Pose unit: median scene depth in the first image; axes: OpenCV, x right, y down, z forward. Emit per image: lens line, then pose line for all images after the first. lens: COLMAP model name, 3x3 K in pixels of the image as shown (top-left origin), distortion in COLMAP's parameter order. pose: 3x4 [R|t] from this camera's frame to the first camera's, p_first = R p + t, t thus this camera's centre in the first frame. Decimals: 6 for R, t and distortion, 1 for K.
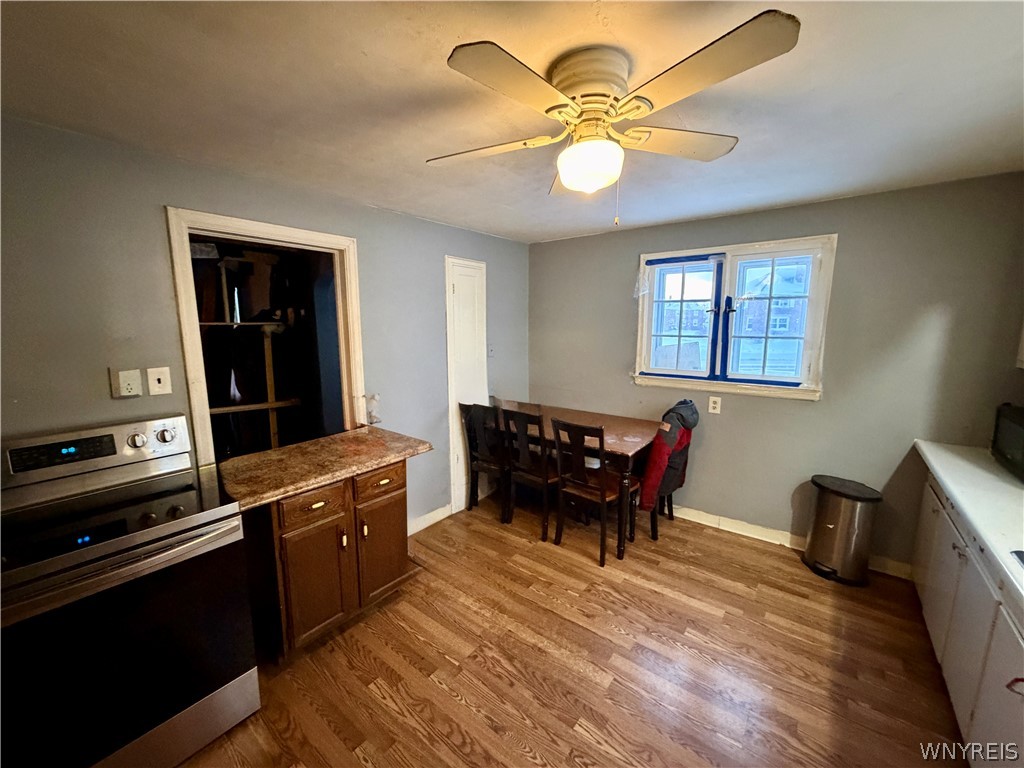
lens RADIAL K [[408.5, 0, 509.6], [0, 408.5, 384.4], [0, 0, 1]] dist [0.000257, -0.000340]
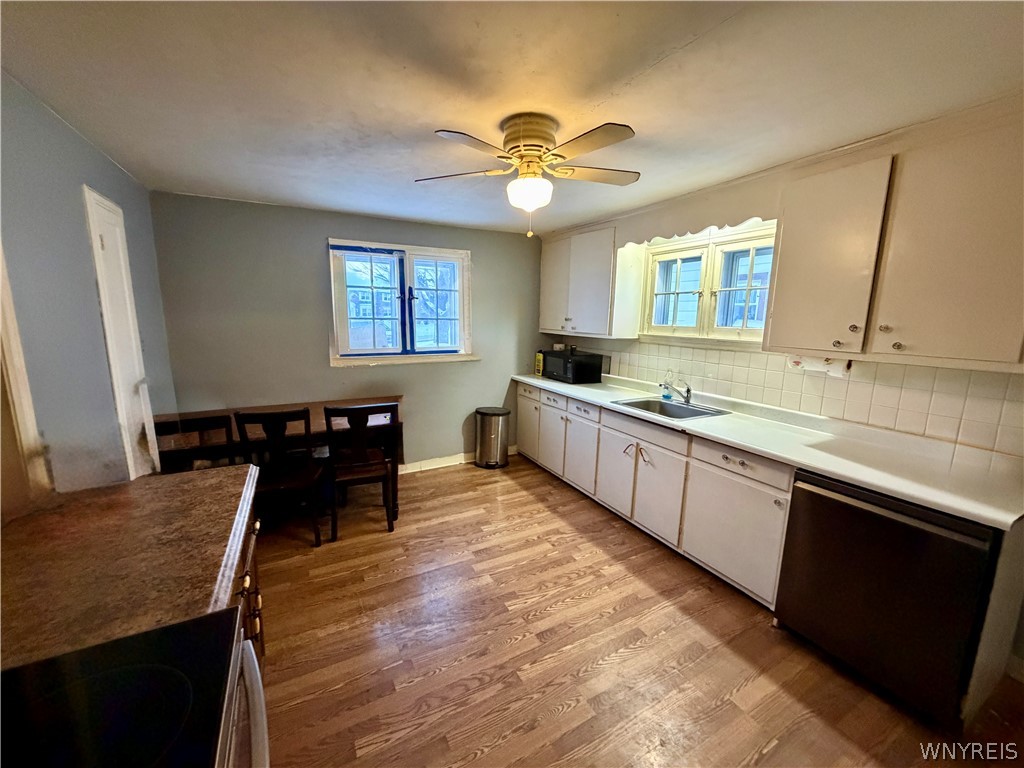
lens RADIAL K [[408.5, 0, 511.6], [0, 408.5, 384.9], [0, 0, 1]] dist [0.000257, -0.000340]
pose [[0.399610, -0.148282, 0.904613, -0.594619], [0.121441, 0.986696, 0.108091, -0.016989], [-0.908606, 0.066663, 0.412301, 0.250479]]
